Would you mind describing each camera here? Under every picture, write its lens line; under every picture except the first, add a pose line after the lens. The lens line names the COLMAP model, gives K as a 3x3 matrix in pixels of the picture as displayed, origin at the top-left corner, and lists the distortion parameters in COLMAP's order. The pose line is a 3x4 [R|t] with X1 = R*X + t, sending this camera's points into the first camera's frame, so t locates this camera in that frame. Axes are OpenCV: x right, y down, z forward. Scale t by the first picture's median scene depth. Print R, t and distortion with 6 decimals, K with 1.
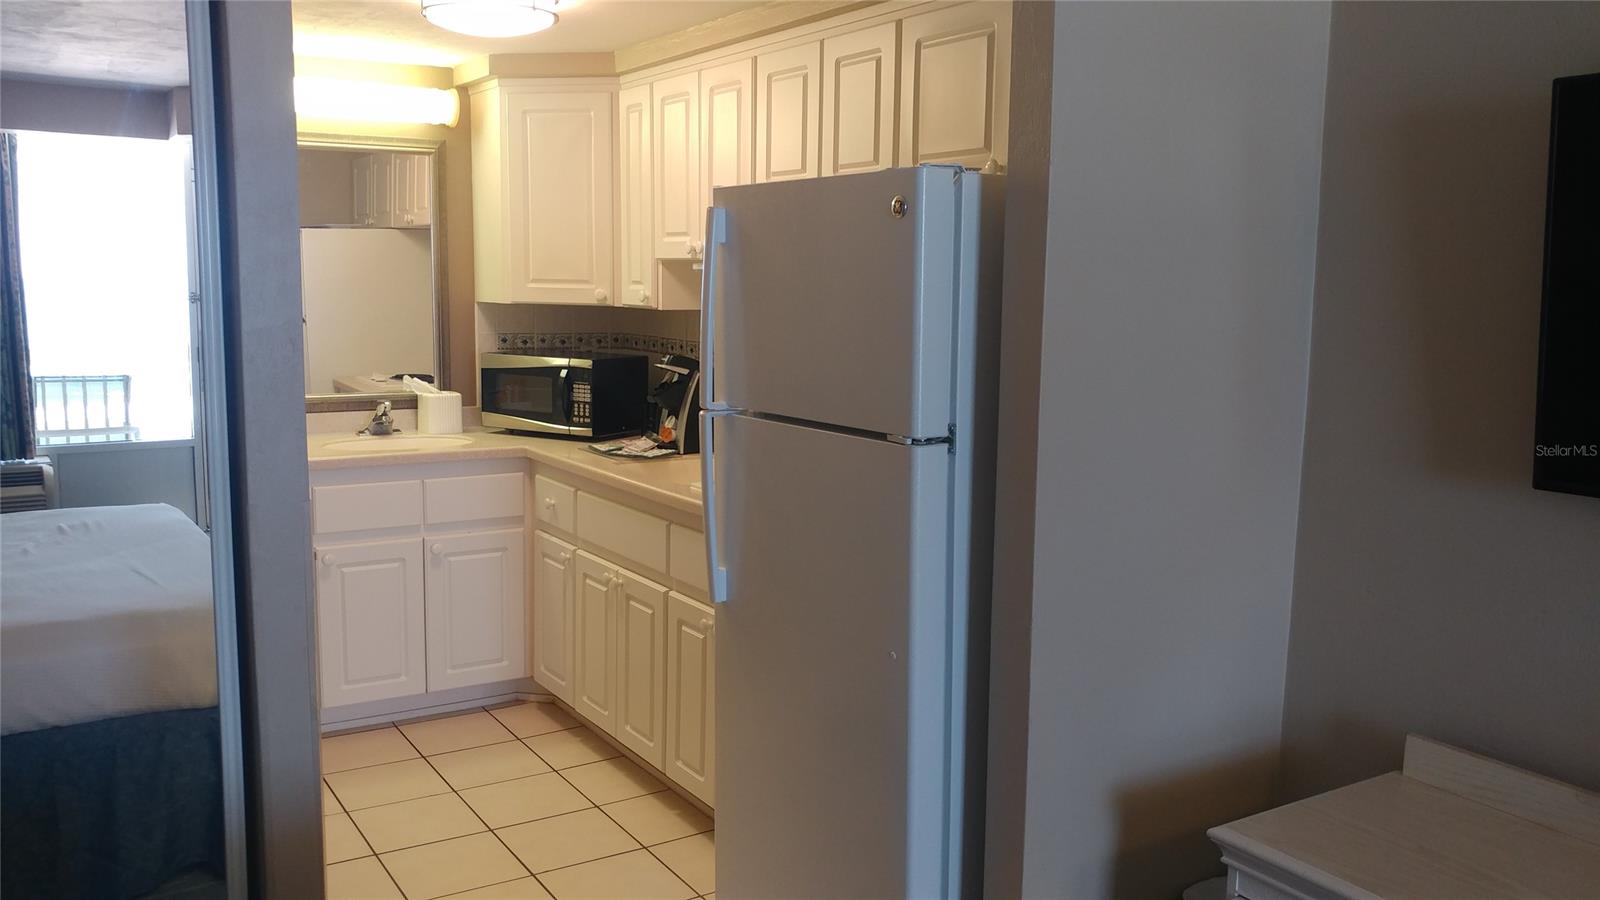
lens RADIAL K [[1273.9, 0, 800.8], [0, 1273.9, 467.1], [0, 0, 1]] dist [0.031137, -0.003420]
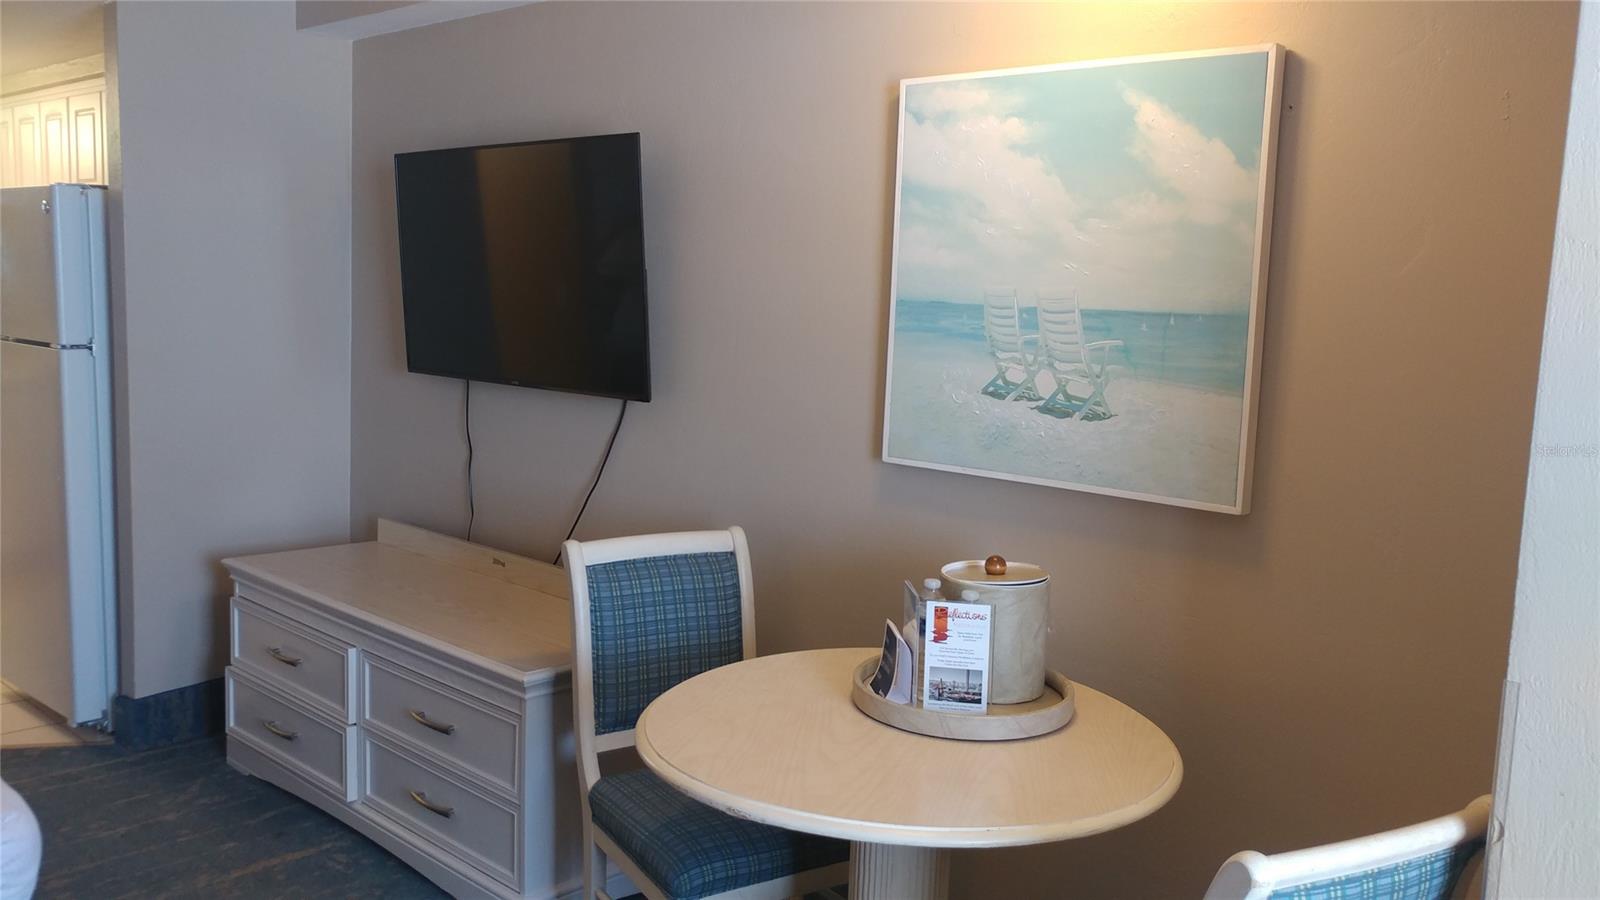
lens RADIAL K [[1309.2, 0, 800.0], [0, 1309.2, 450.0], [0, 0, 1]] dist [-0.009101, -0.008465]
pose [[0.968689, -0.008129, 0.248146, 0.322276], [0.012267, 0.999810, -0.015136, 0.082251], [-0.247976, 0.017706, 0.968604, -0.484894]]
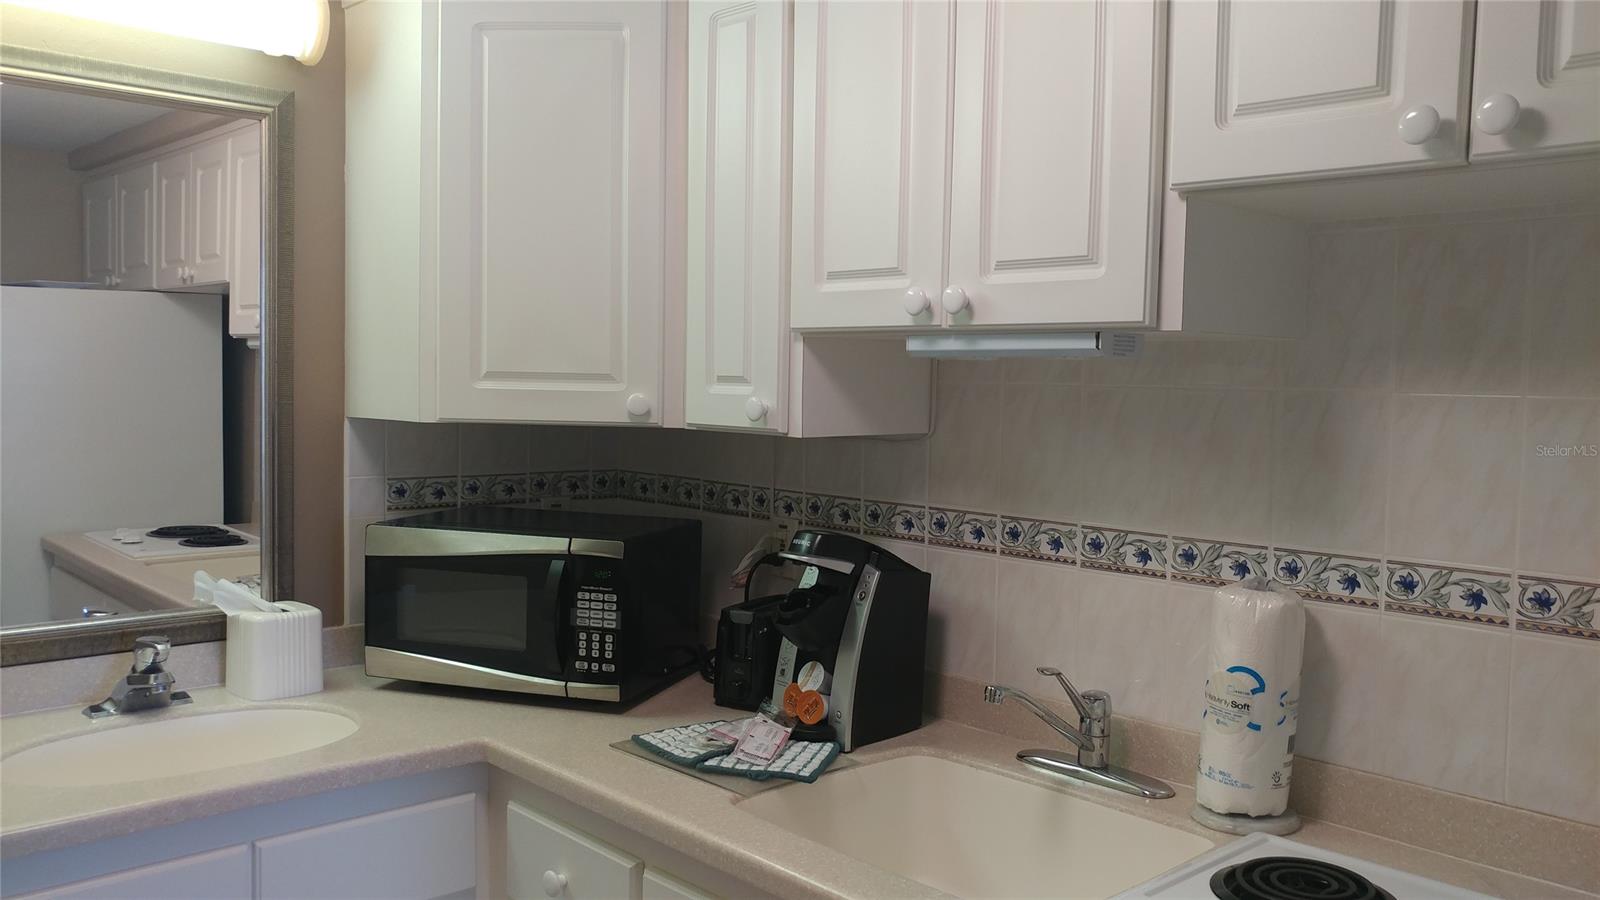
lens RADIAL K [[1309.2, 0, 800.0], [0, 1309.2, 450.0], [0, 0, 1]] dist [-0.009101, -0.008465]
pose [[0.985518, -0.010985, 0.169215, -0.179066], [0.025071, 0.996372, -0.081331, -0.076094], [-0.167708, 0.084395, 0.982218, 0.505247]]
